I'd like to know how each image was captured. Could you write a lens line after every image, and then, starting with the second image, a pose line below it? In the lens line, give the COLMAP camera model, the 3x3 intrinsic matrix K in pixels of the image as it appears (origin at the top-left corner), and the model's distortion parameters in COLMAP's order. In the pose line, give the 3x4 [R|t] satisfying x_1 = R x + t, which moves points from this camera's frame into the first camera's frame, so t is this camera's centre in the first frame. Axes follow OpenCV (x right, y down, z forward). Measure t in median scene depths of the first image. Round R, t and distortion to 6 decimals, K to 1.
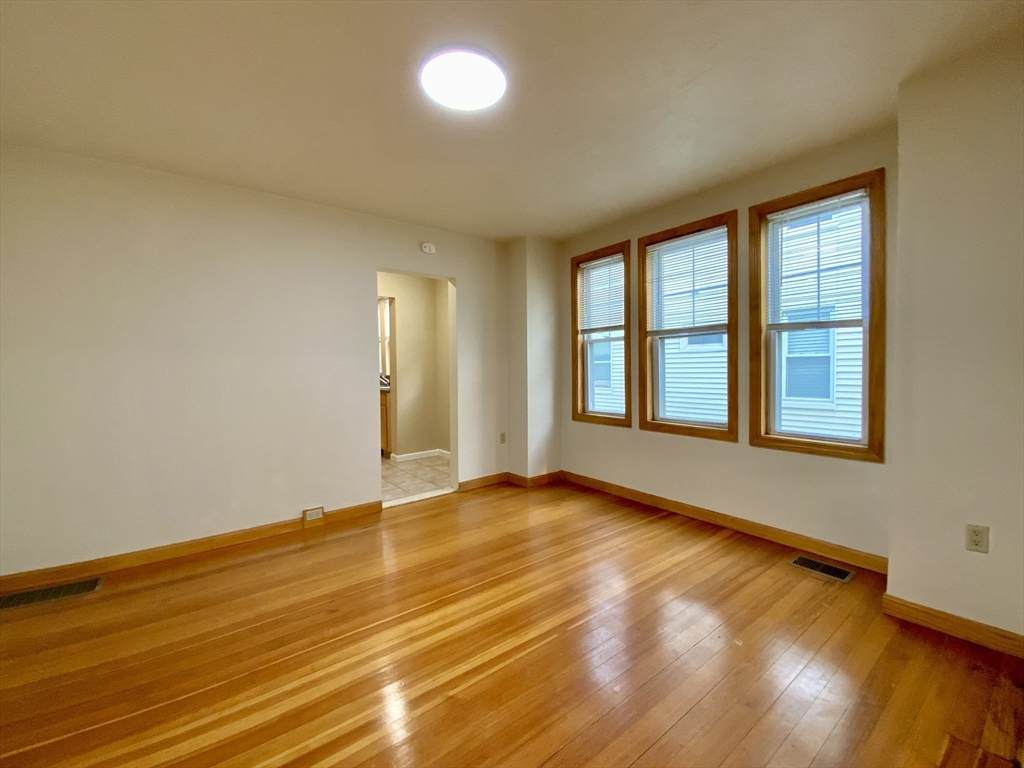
lens RADIAL K [[414.2, 0, 512.5], [0, 414.2, 381.7], [0, 0, 1]] dist [-0.014182, -0.000254]
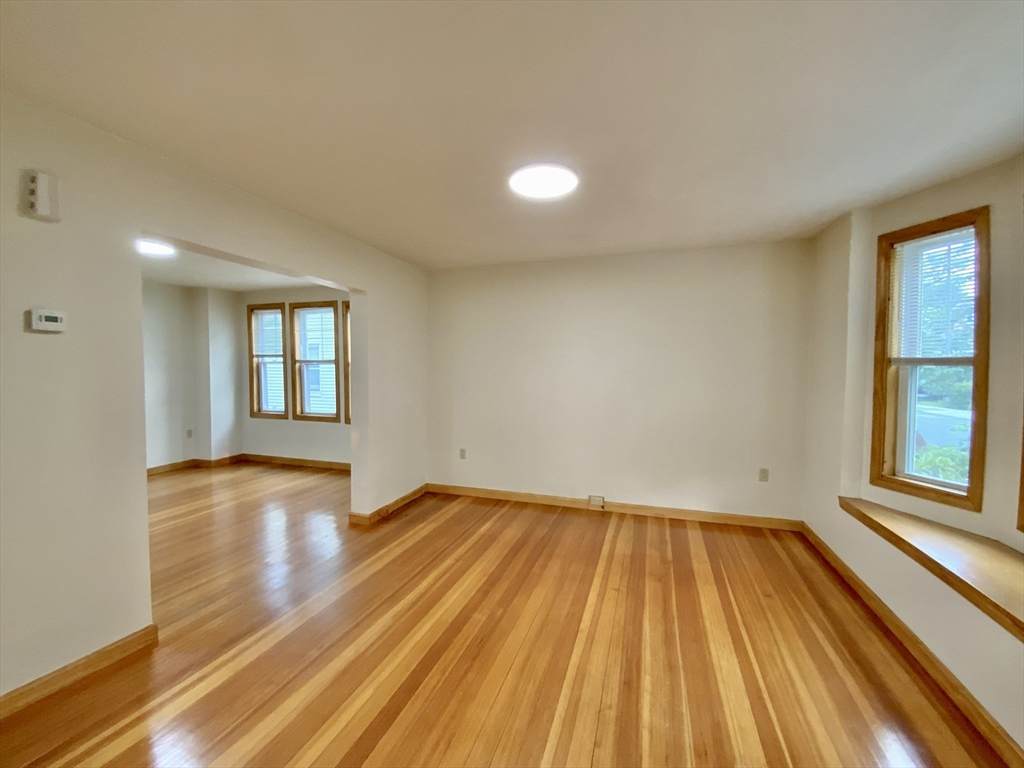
lens RADIAL K [[414.2, 0, 513.2], [0, 414.2, 383.0], [0, 0, 1]] dist [-0.014182, -0.000254]
pose [[0.821956, -0.007138, 0.569507, 0.089145], [0.006775, 0.999973, 0.002755, -0.025627], [-0.569511, 0.001594, 0.821982, -0.741679]]
